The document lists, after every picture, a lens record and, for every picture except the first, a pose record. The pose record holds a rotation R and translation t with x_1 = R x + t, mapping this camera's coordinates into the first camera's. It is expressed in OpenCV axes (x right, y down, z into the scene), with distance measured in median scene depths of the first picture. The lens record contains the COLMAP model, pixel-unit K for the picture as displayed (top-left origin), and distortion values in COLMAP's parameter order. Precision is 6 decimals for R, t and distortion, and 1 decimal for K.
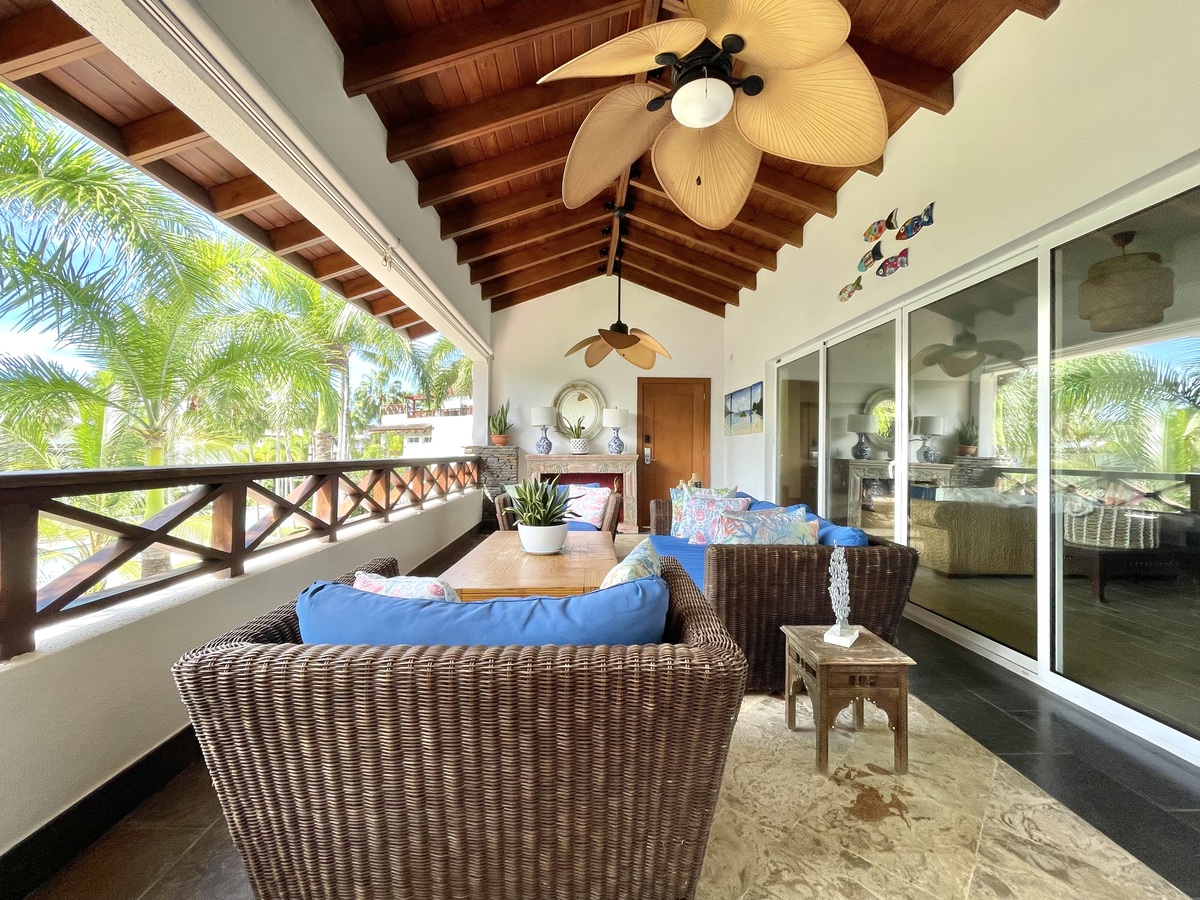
lens RADIAL K [[484.3, 0, 595.1], [0, 484.3, 441.3], [0, 0, 1]] dist [0.000802, -0.000035]
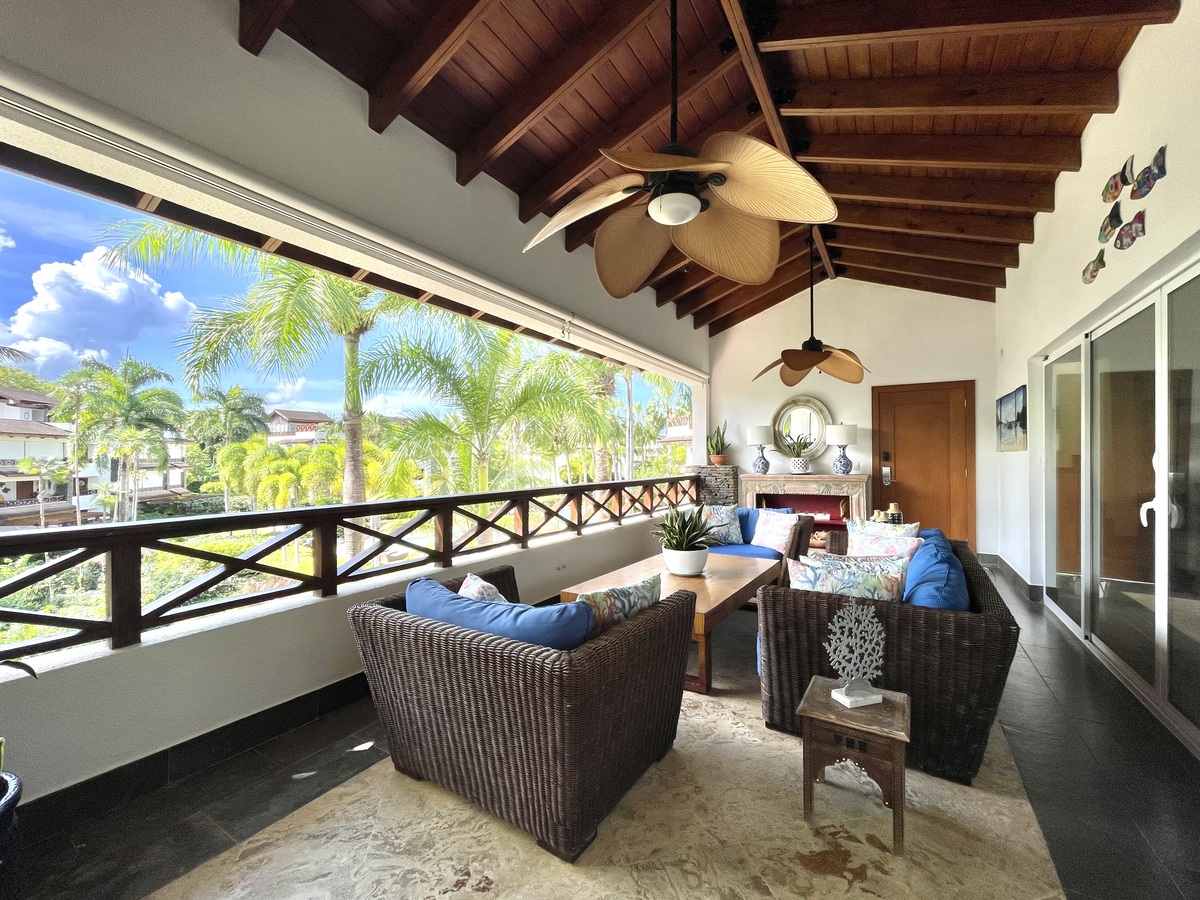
lens RADIAL K [[492.7, 0, 600.0], [0, 492.7, 450.0], [0, 0, 1]] dist [0.000428, 0.000100]
pose [[0.845011, -0.019714, -0.534386, 0.195968], [0.020511, 0.999780, -0.004449, -0.030958], [0.534356, -0.007201, 0.845229, -0.032163]]
